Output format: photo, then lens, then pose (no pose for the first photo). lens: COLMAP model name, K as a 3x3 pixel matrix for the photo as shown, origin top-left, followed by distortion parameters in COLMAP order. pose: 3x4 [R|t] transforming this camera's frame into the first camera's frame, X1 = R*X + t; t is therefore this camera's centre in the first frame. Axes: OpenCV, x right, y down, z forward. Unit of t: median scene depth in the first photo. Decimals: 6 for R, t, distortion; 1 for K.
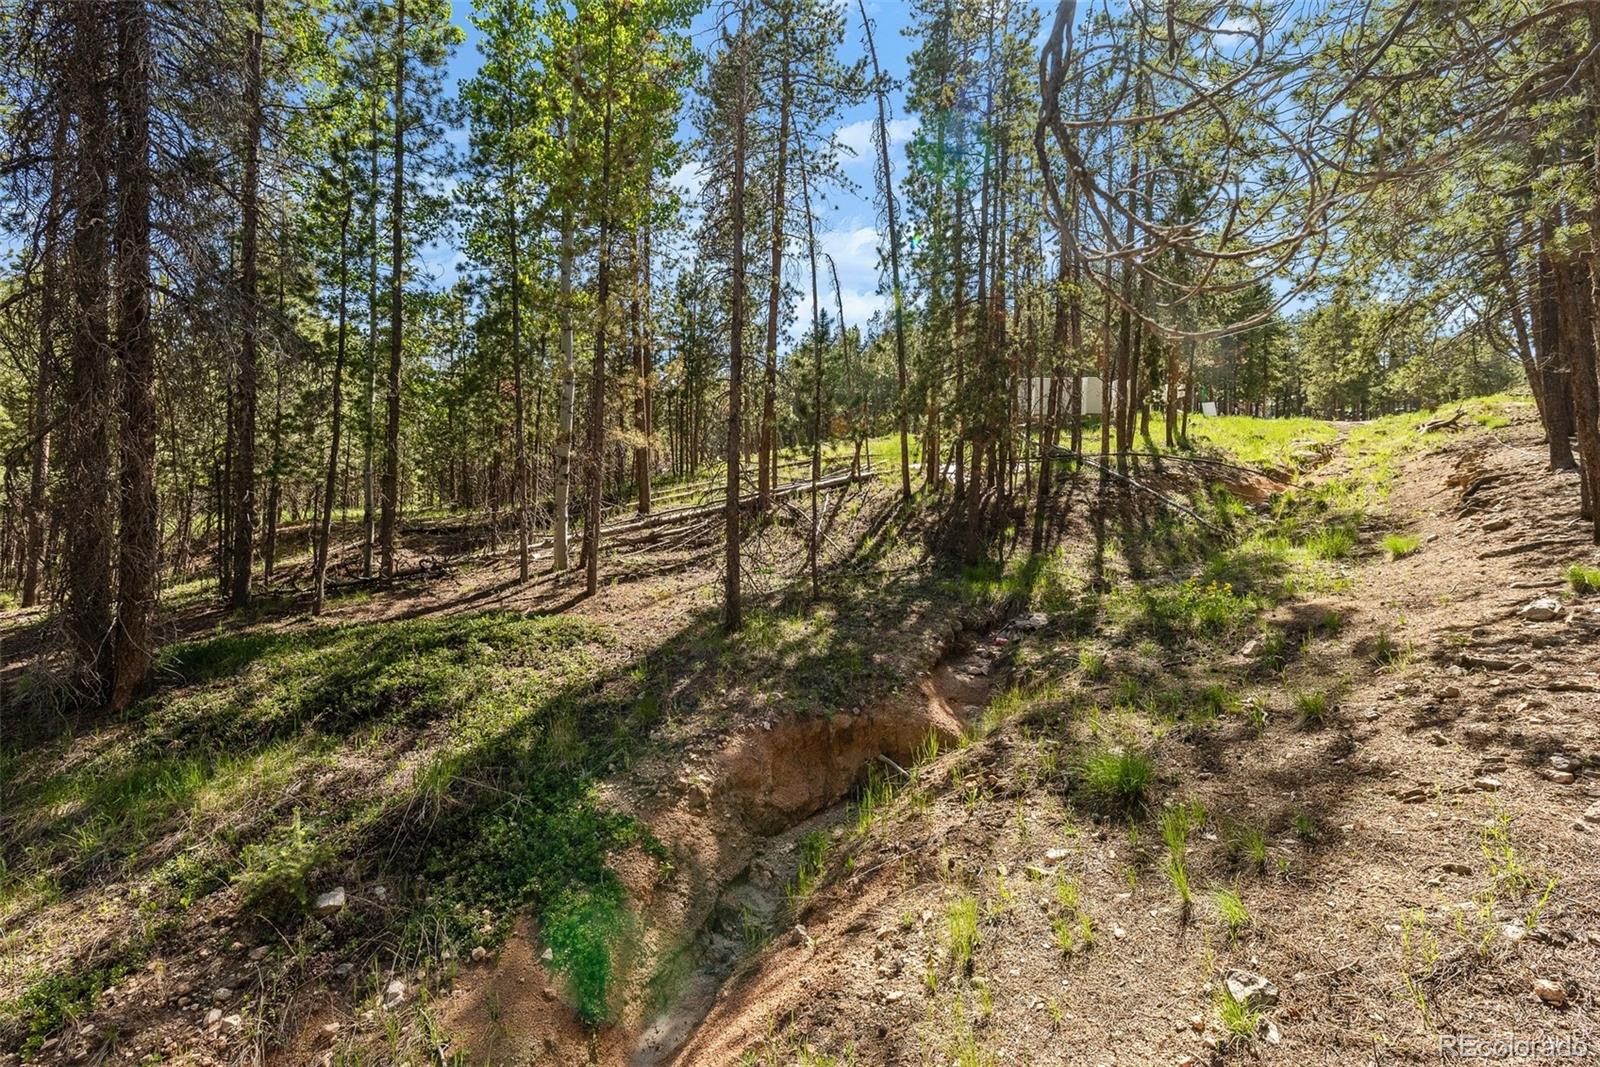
lens RADIAL K [[679.2, 0, 804.2], [0, 679.2, 532.5], [0, 0, 1]] dist [-0.000072, -0.000185]
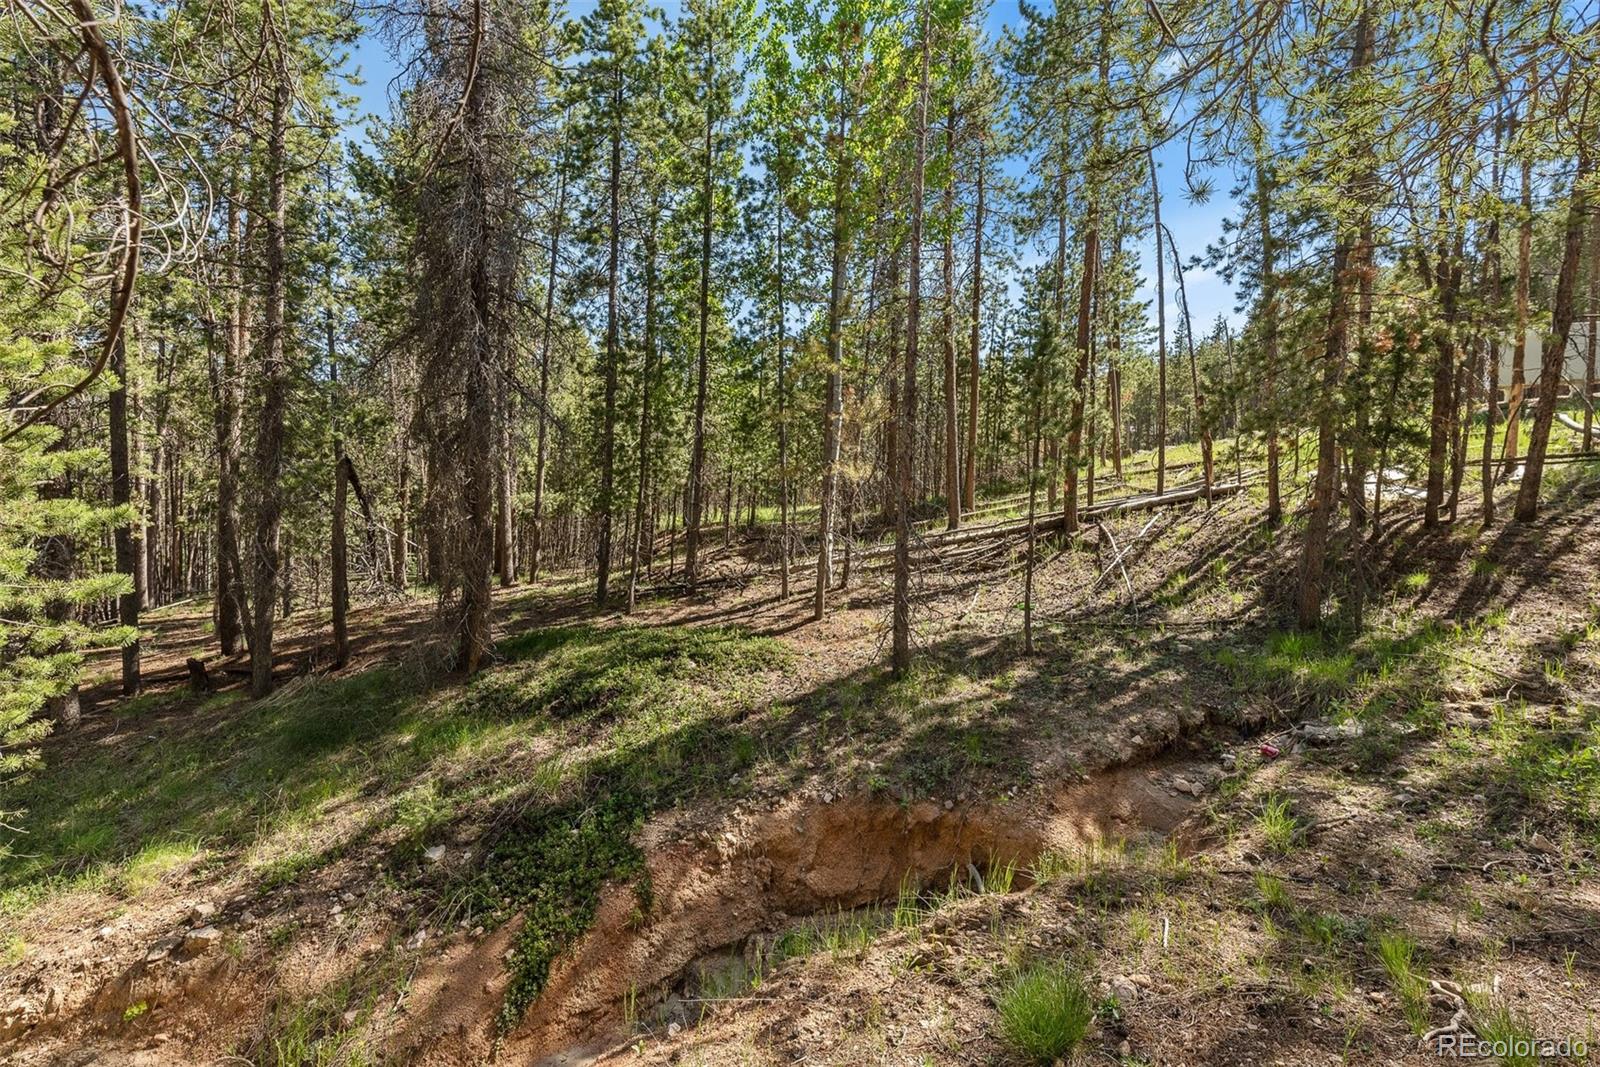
lens RADIAL K [[679.2, 0, 801.5], [0, 679.2, 528.2], [0, 0, 1]] dist [-0.000072, -0.000185]
pose [[0.812997, 0.031825, -0.581398, 0.277702], [-0.028556, 0.999483, 0.014779, -0.065370], [0.581568, 0.004587, 0.813485, 0.120478]]
